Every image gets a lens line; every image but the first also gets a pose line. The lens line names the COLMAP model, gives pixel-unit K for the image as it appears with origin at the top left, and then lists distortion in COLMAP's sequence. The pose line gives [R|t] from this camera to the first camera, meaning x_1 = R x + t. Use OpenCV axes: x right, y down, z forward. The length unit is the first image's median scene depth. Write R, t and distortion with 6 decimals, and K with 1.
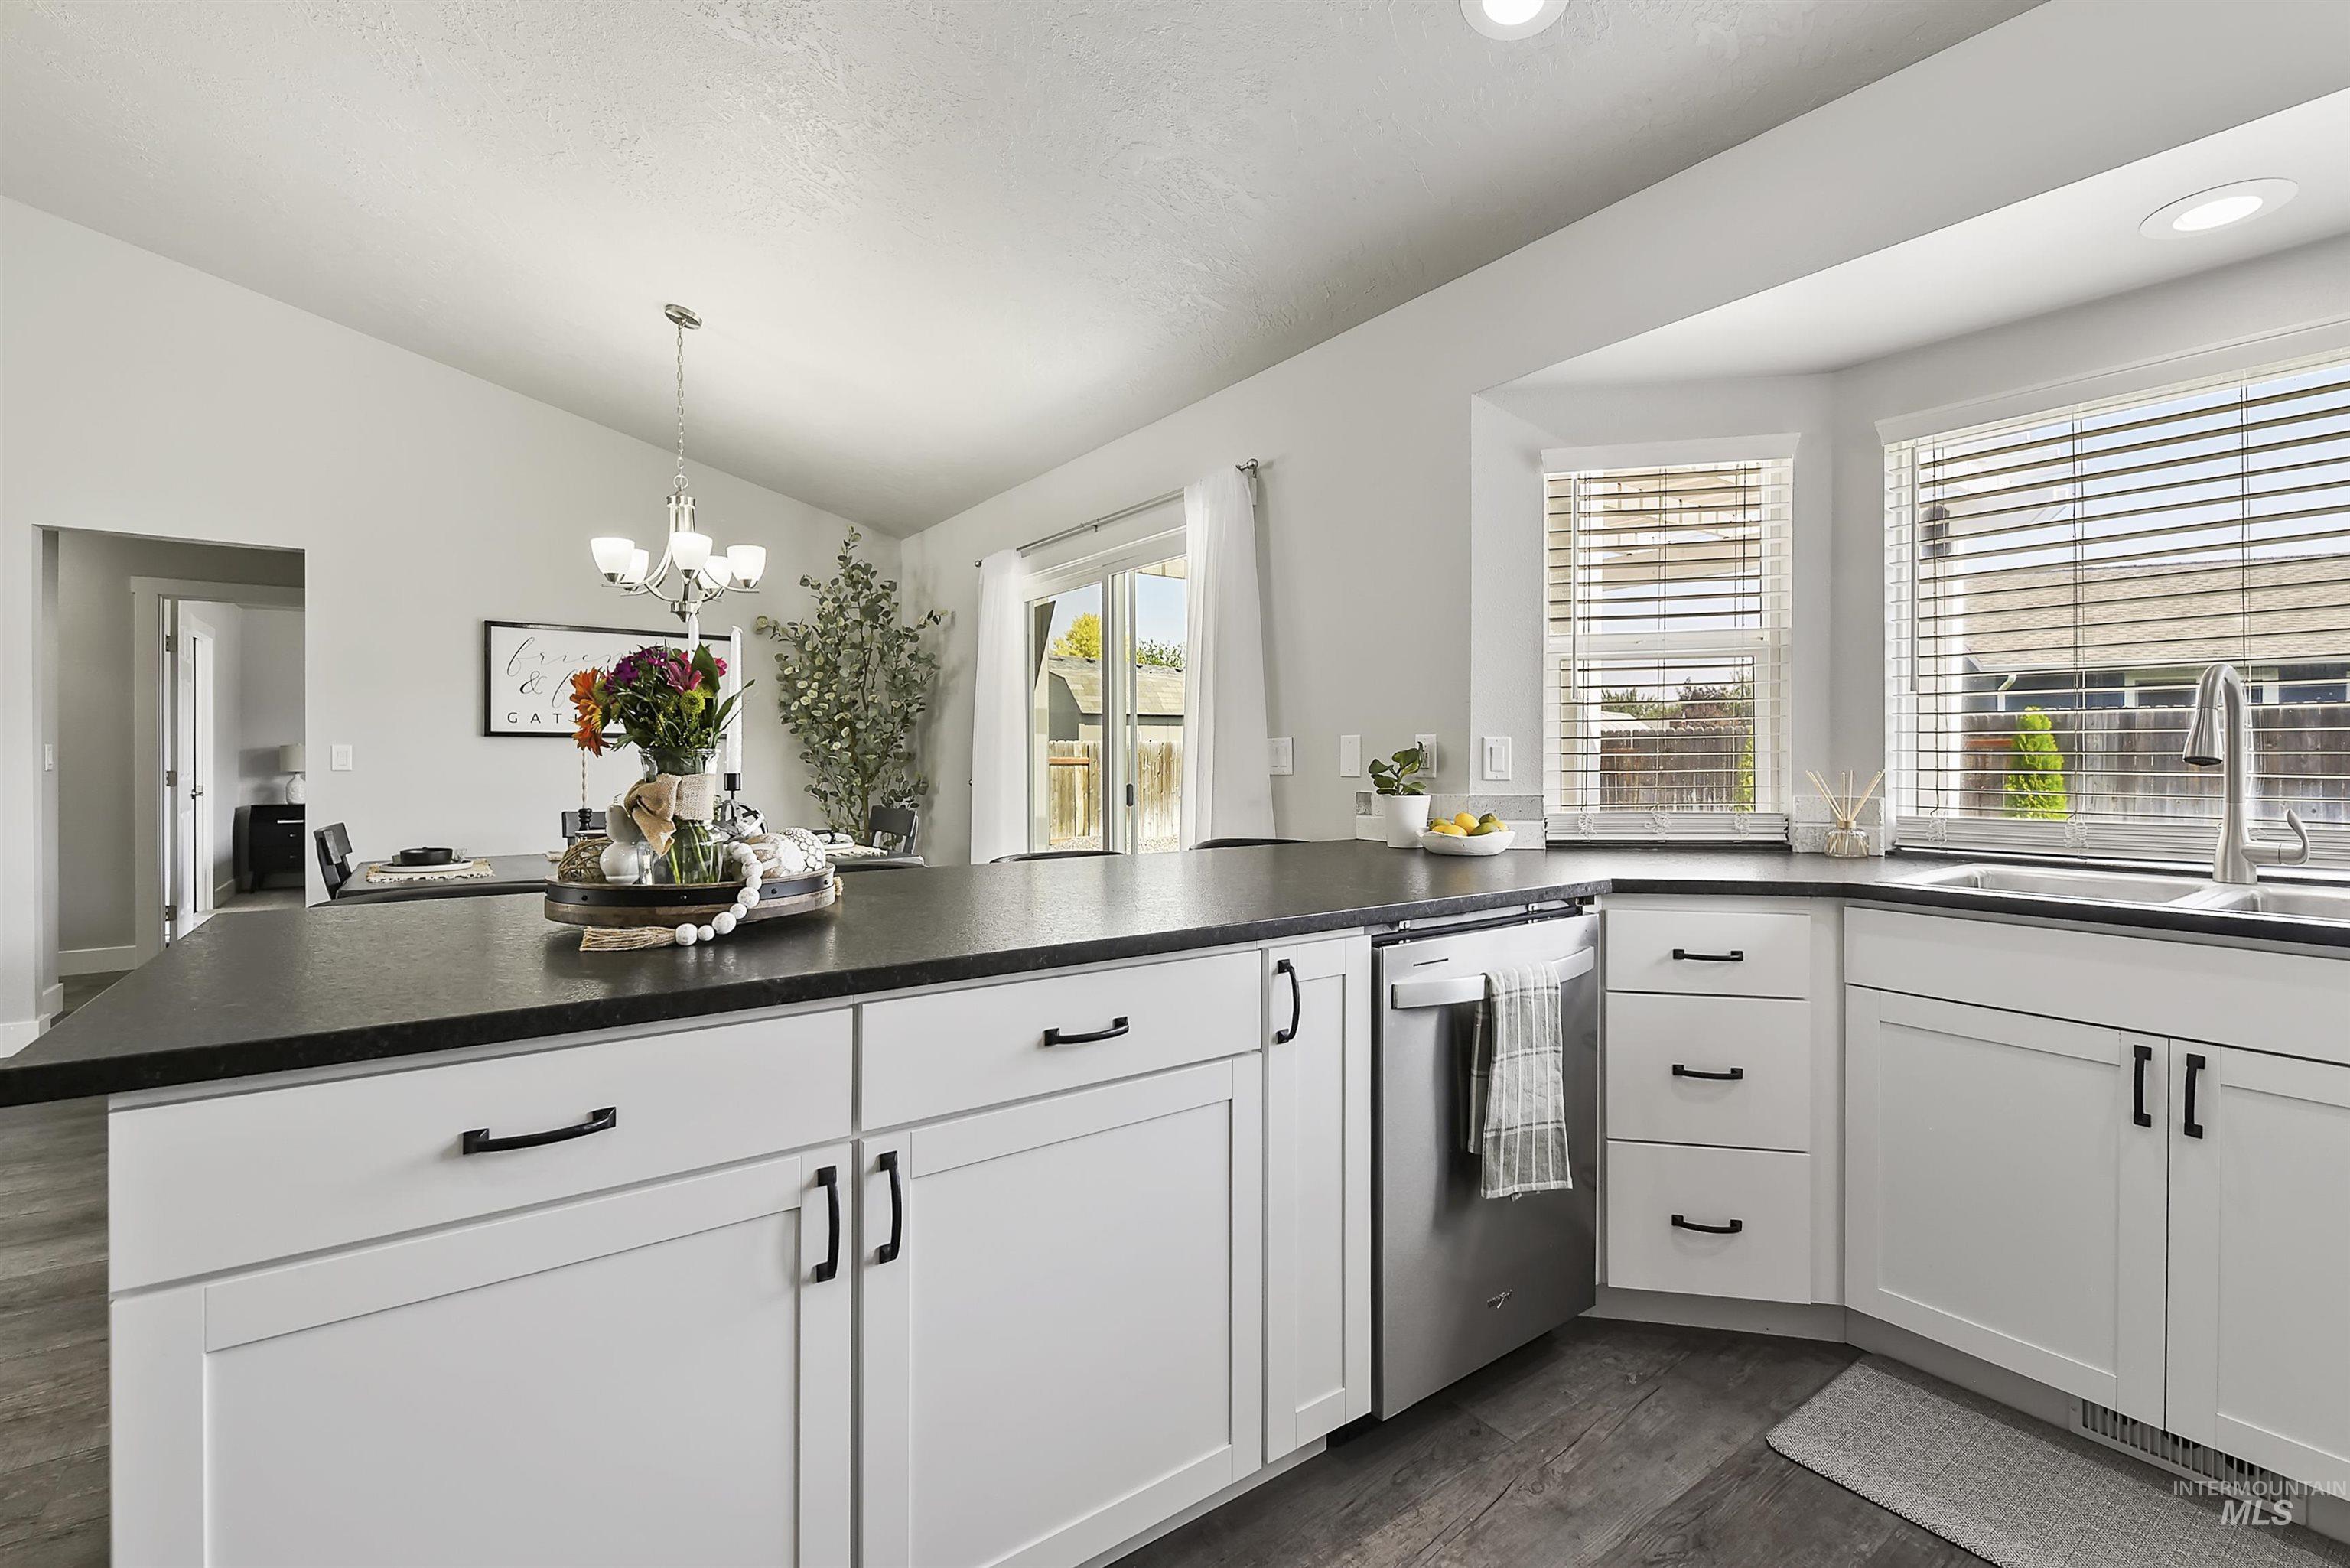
lens RADIAL K [[1011.9, 0, 1165.6], [0, 1011.9, 757.8], [0, 0, 1]] dist [0.011333, -0.009219]
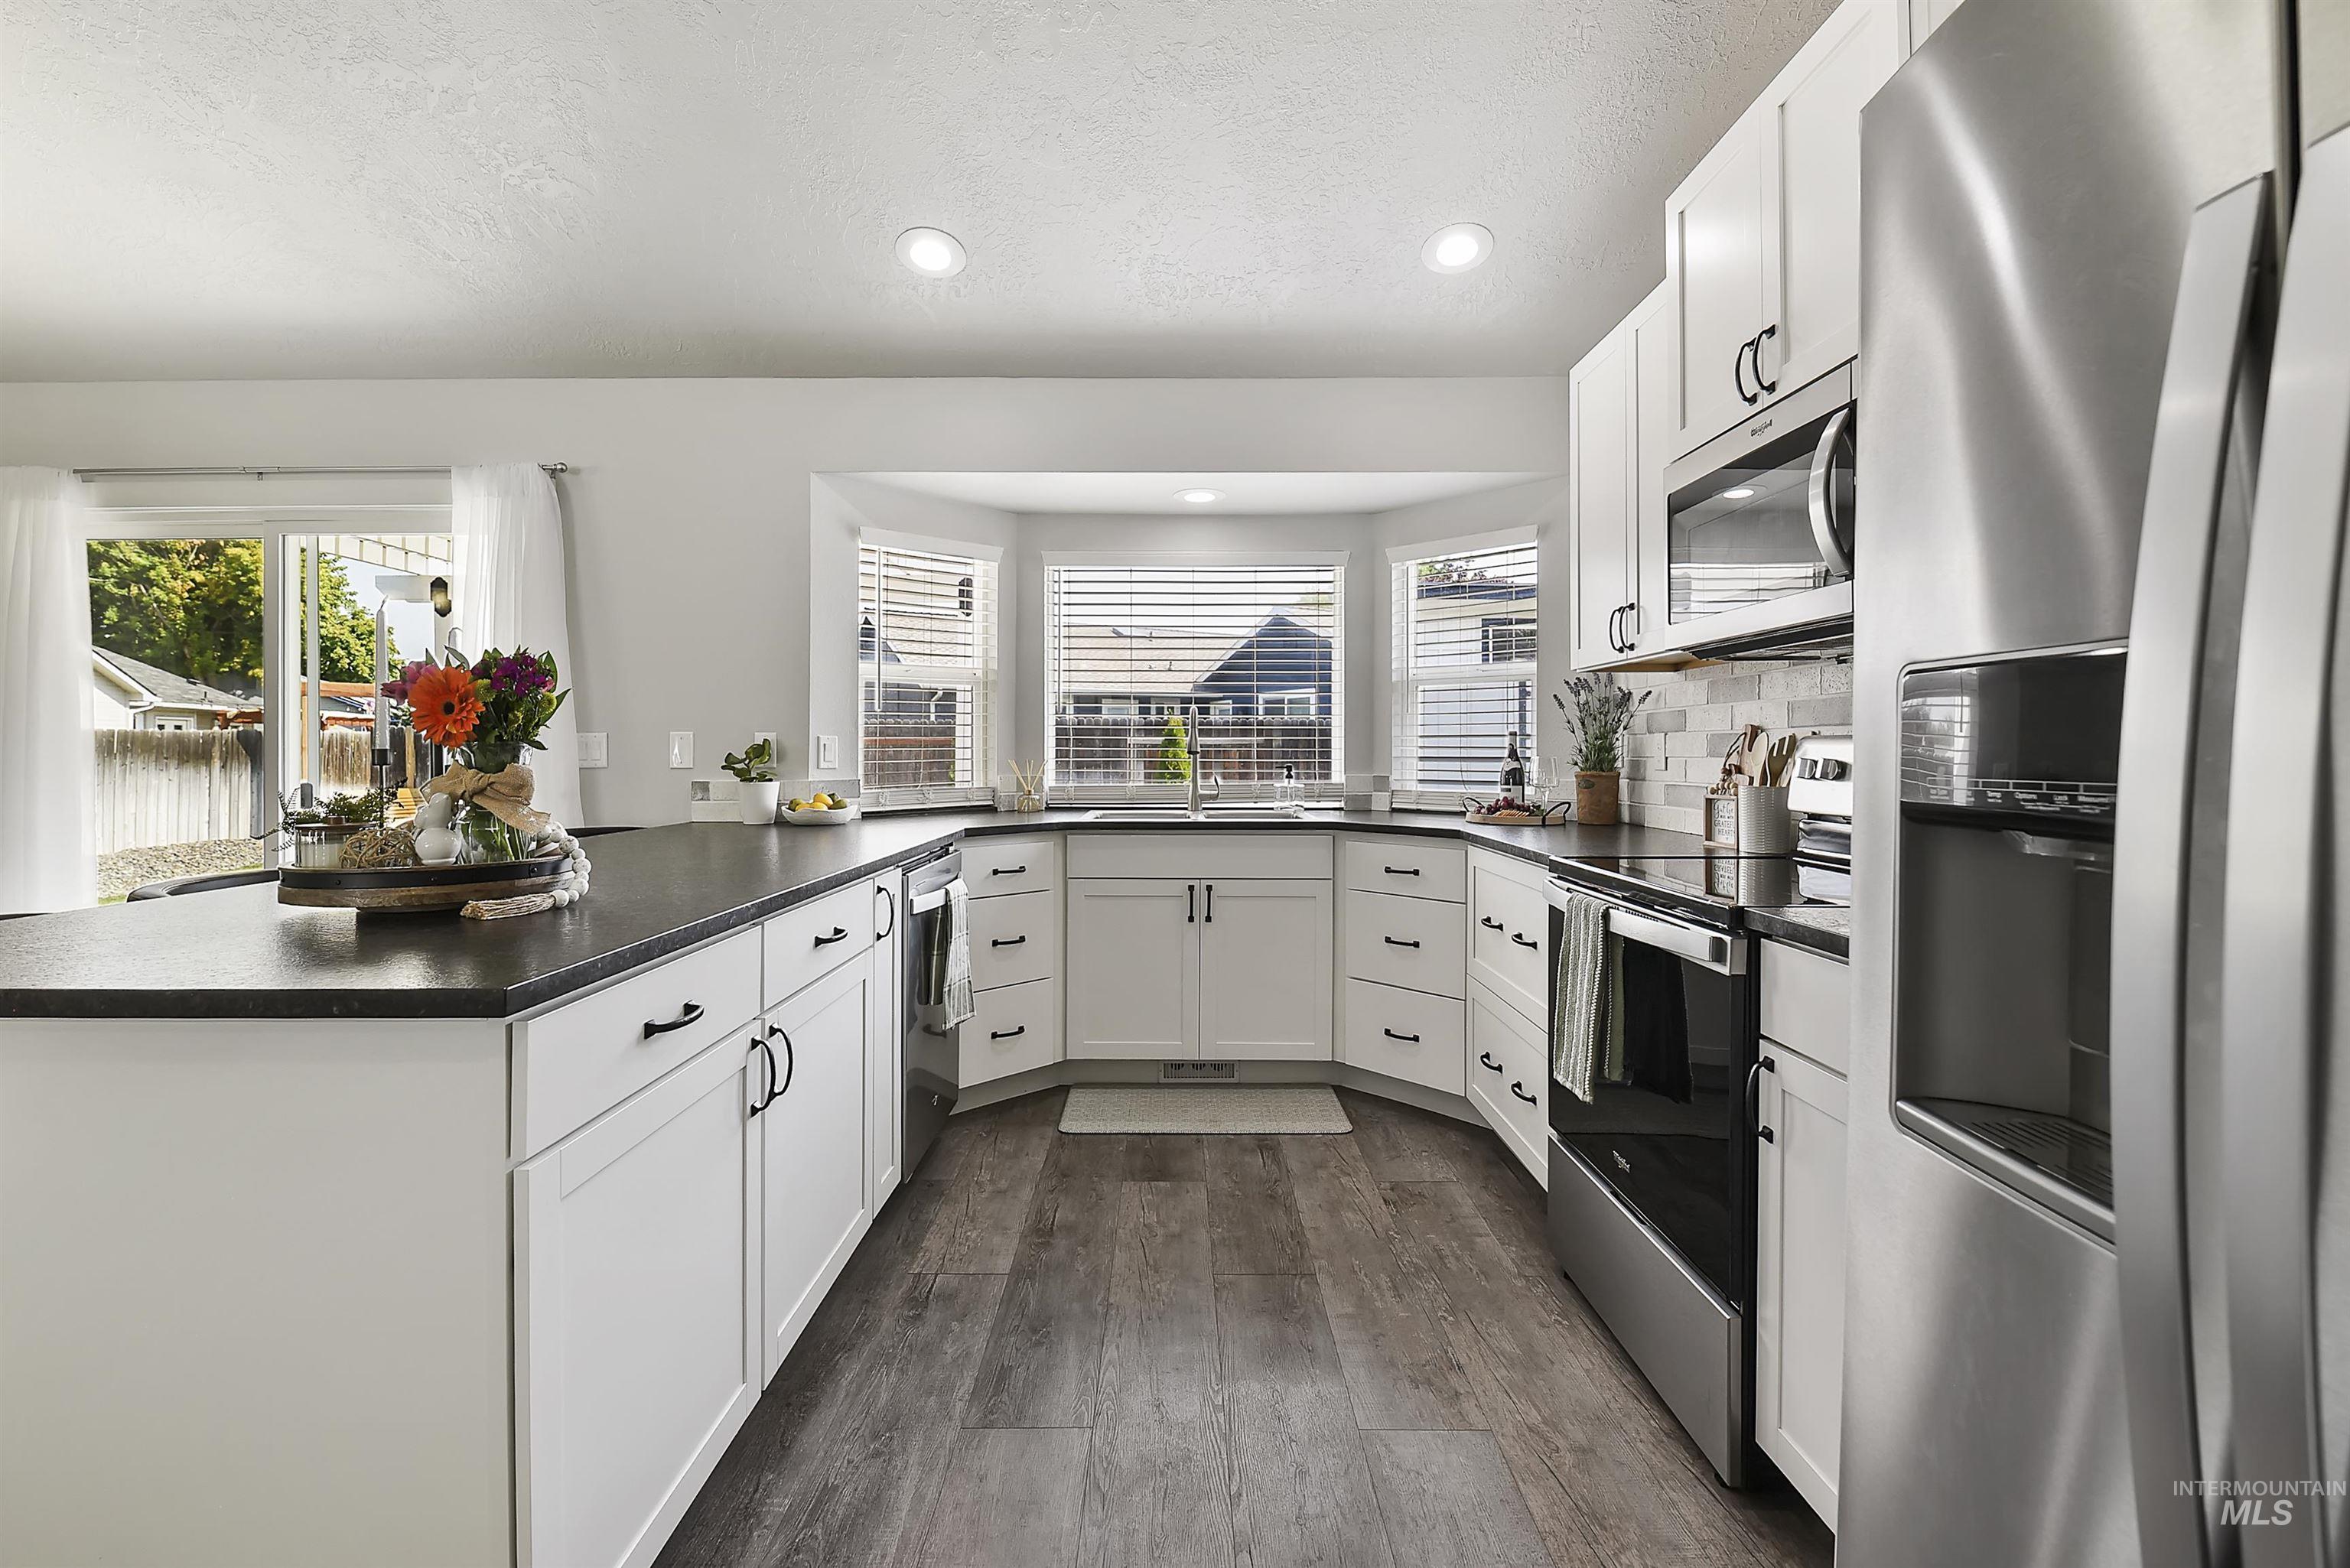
lens RADIAL K [[1011.9, 0, 1165.6], [0, 1011.9, 757.8], [0, 0, 1]] dist [0.011333, -0.009219]
pose [[0.584007, -0.004239, 0.811738, -0.657184], [0.000628, 0.999988, 0.004770, 0.002525], [-0.811748, -0.002276, 0.584003, -0.173979]]
